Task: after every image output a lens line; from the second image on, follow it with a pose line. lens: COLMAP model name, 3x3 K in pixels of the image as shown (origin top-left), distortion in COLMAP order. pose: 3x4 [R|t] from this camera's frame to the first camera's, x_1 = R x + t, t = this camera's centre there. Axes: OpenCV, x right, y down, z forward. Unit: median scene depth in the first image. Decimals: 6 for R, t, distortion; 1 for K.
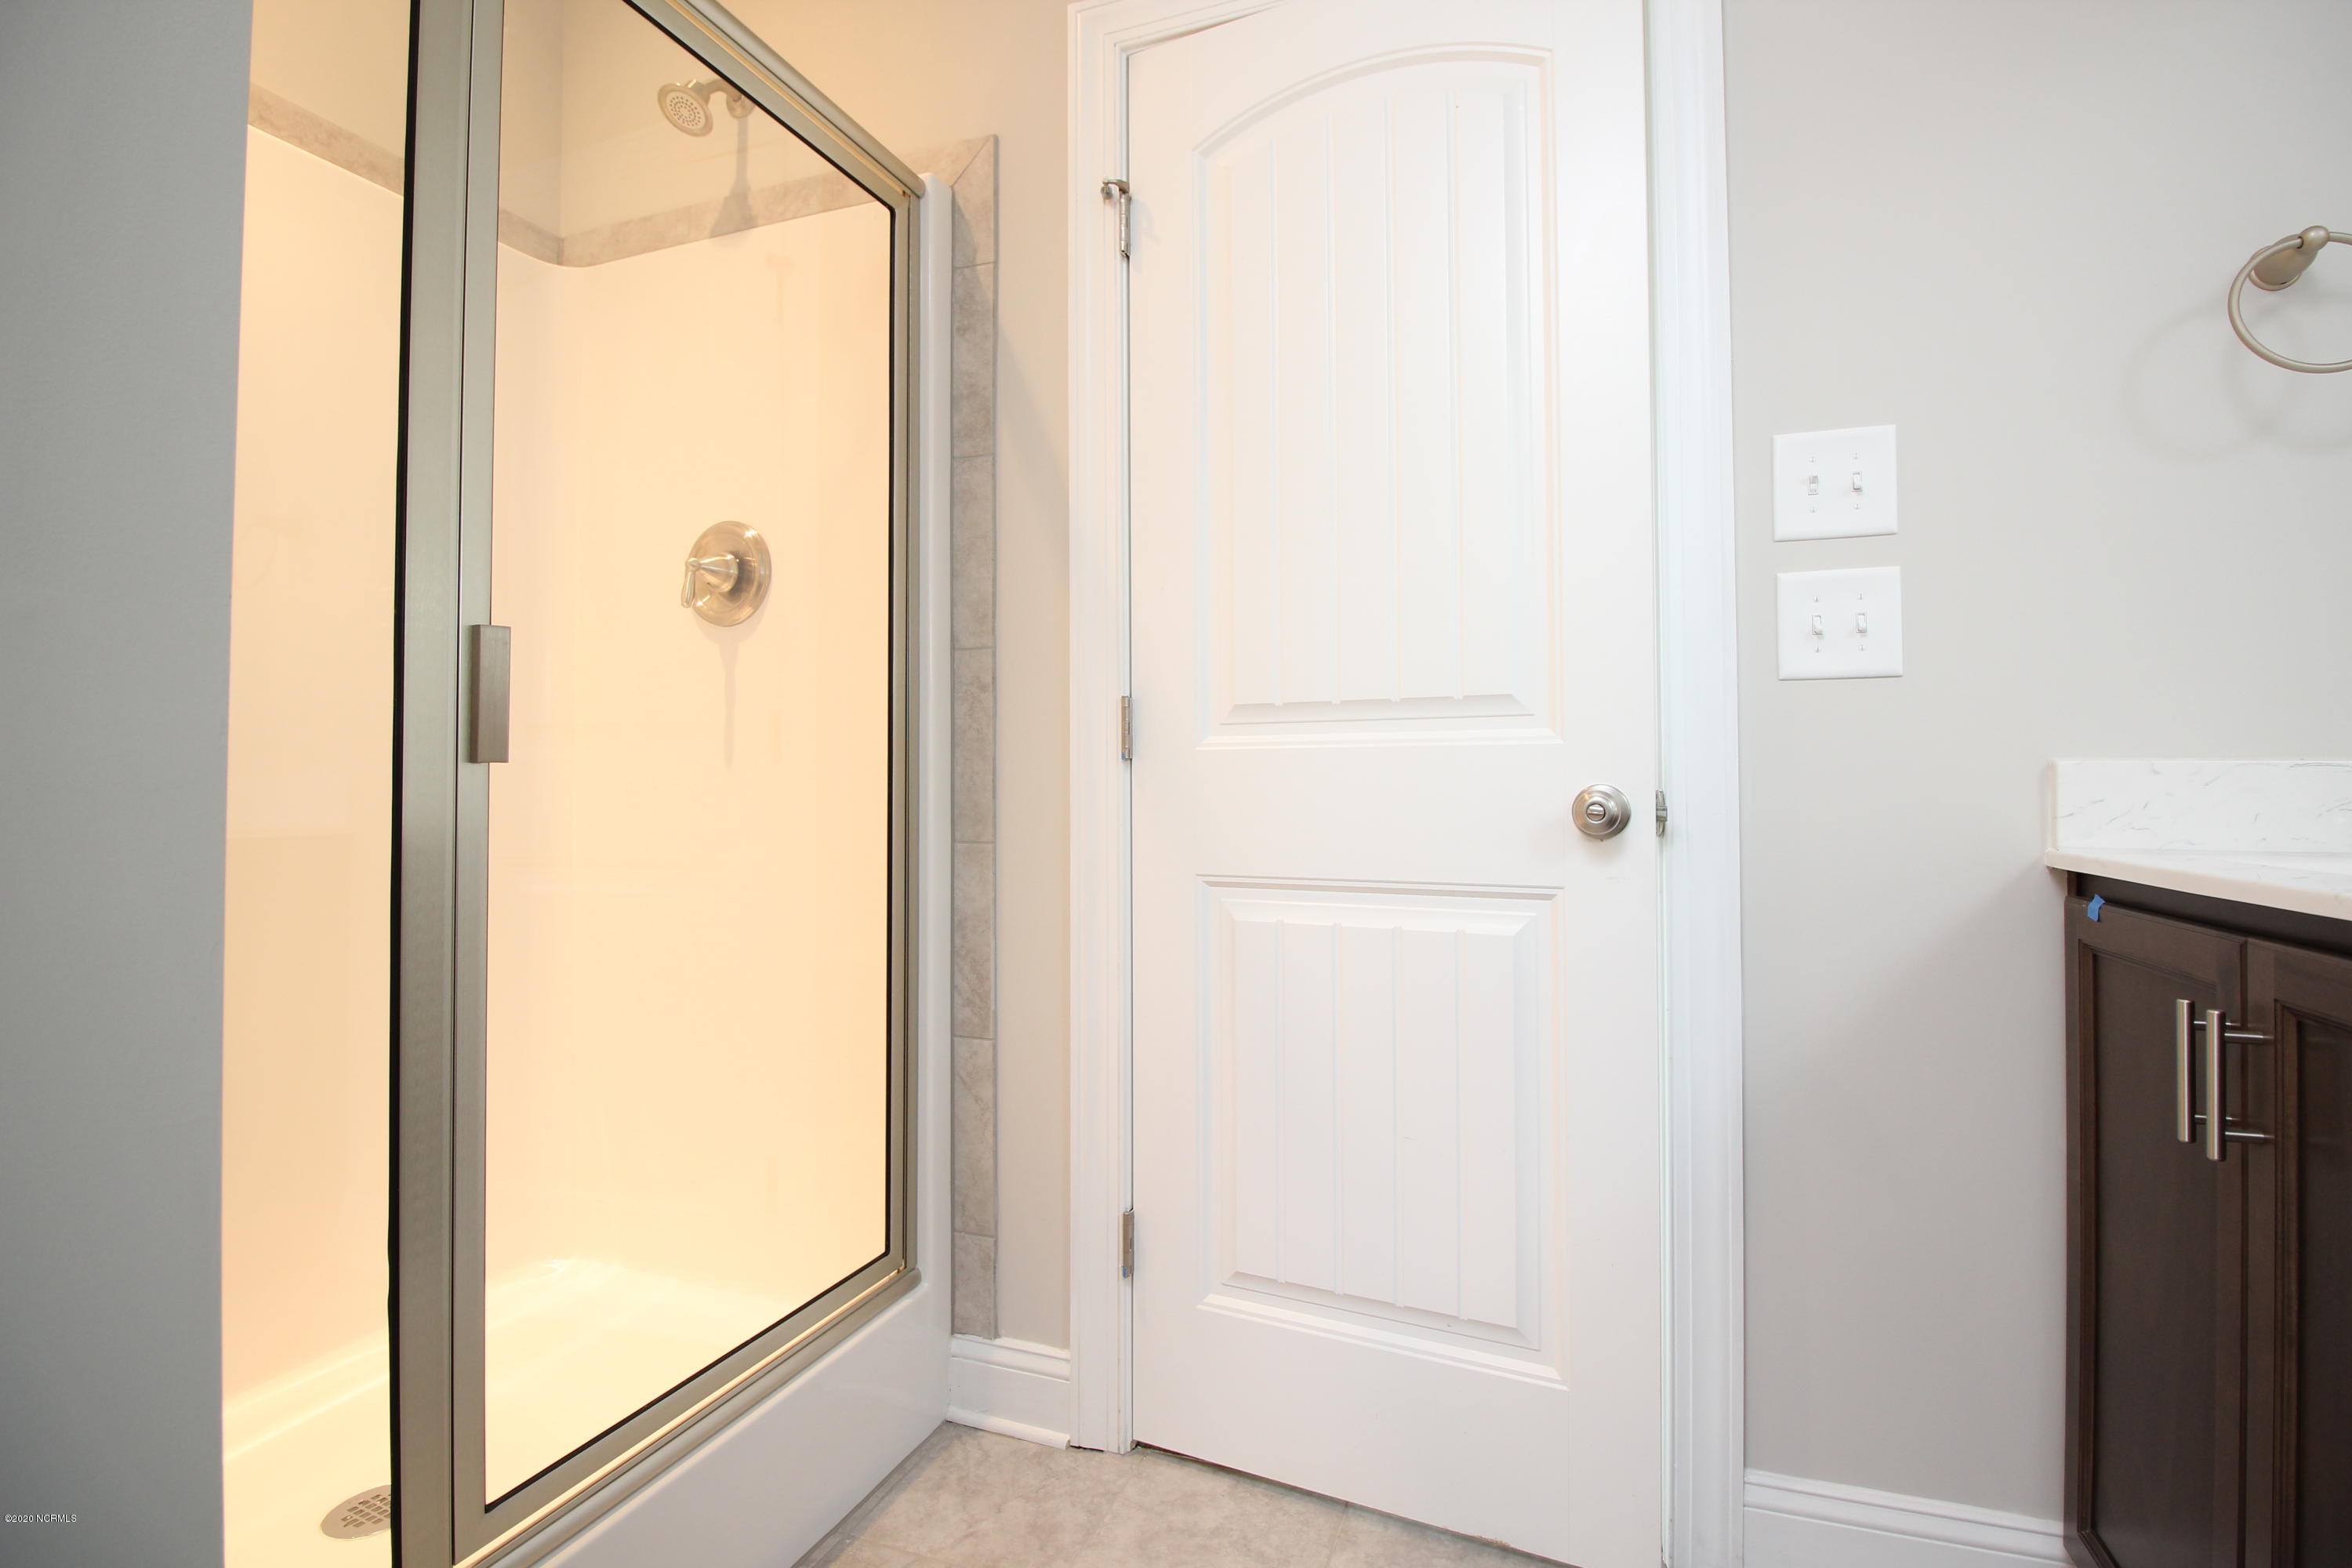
lens RADIAL K [[1104.7, 0, 1189.5], [0, 1104.7, 760.4], [0, 0, 1]] dist [-0.002867, -0.010314]
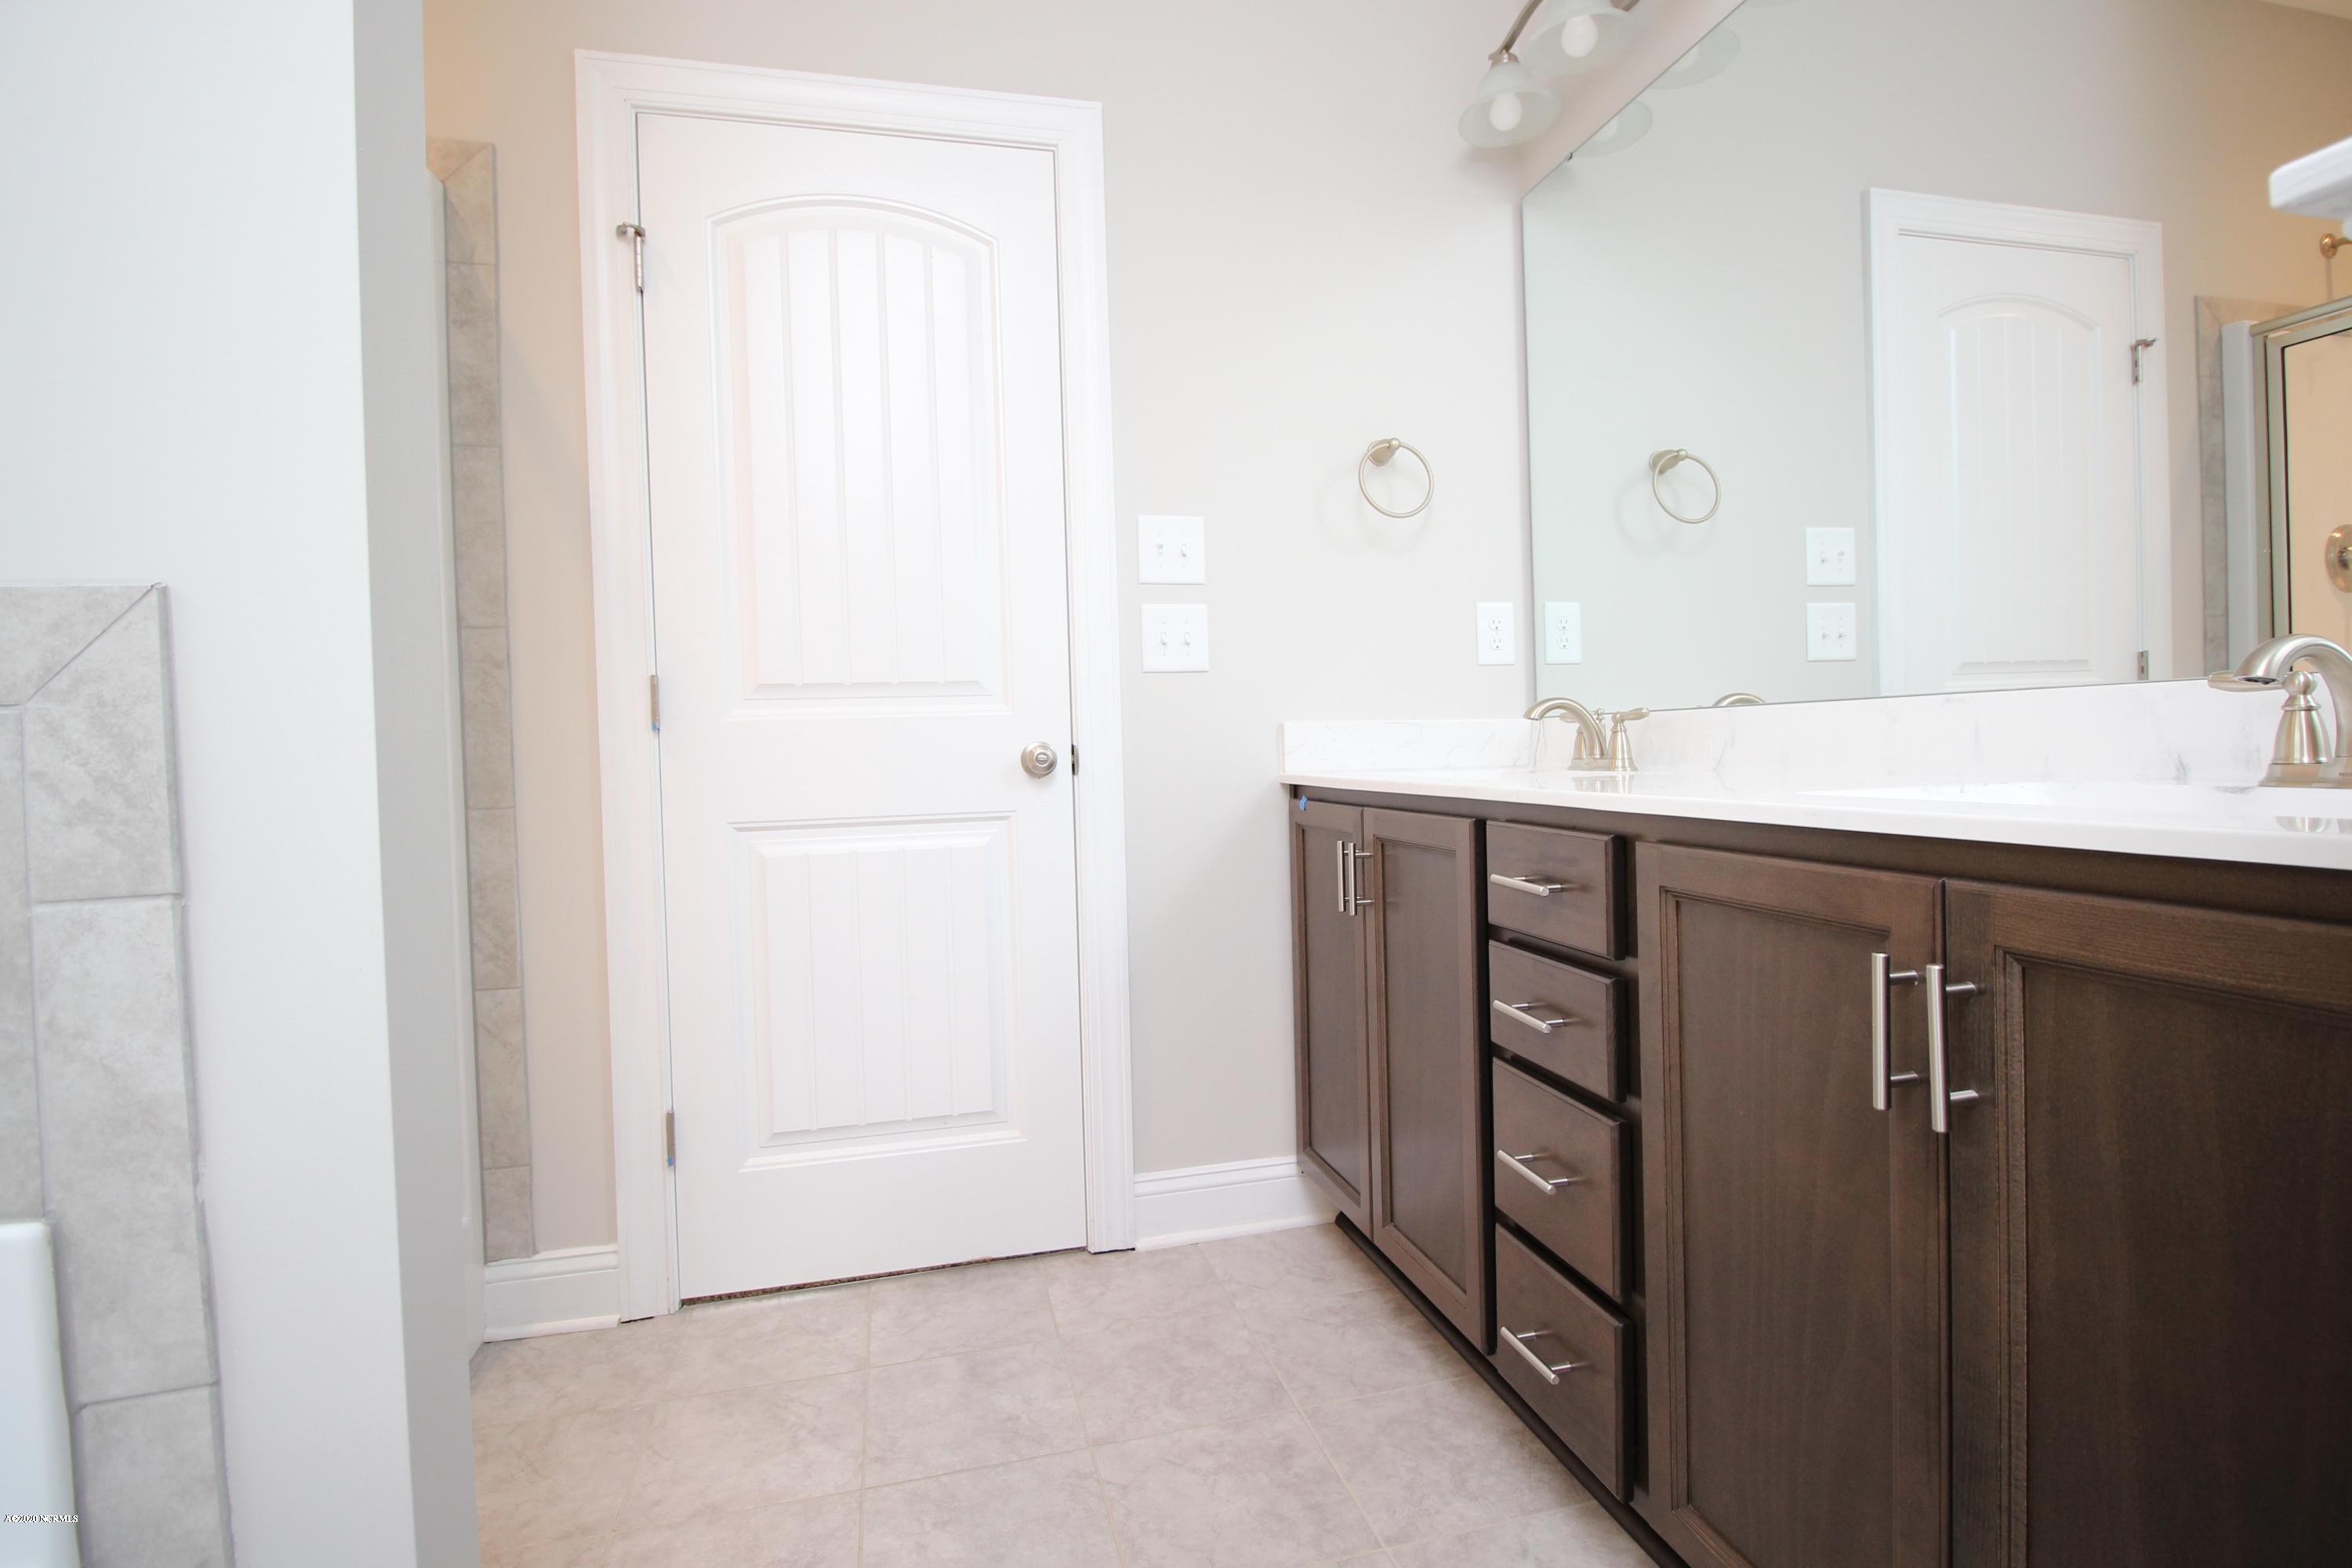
lens RADIAL K [[1127.6, 0, 1181.4], [0, 1127.6, 757.8], [0, 0, 1]] dist [0.003066, -0.000487]
pose [[0.829282, -0.029219, 0.558066, -0.264427], [0.012782, 0.999363, 0.033330, -0.003630], [-0.558684, -0.020507, 0.829127, -0.301854]]
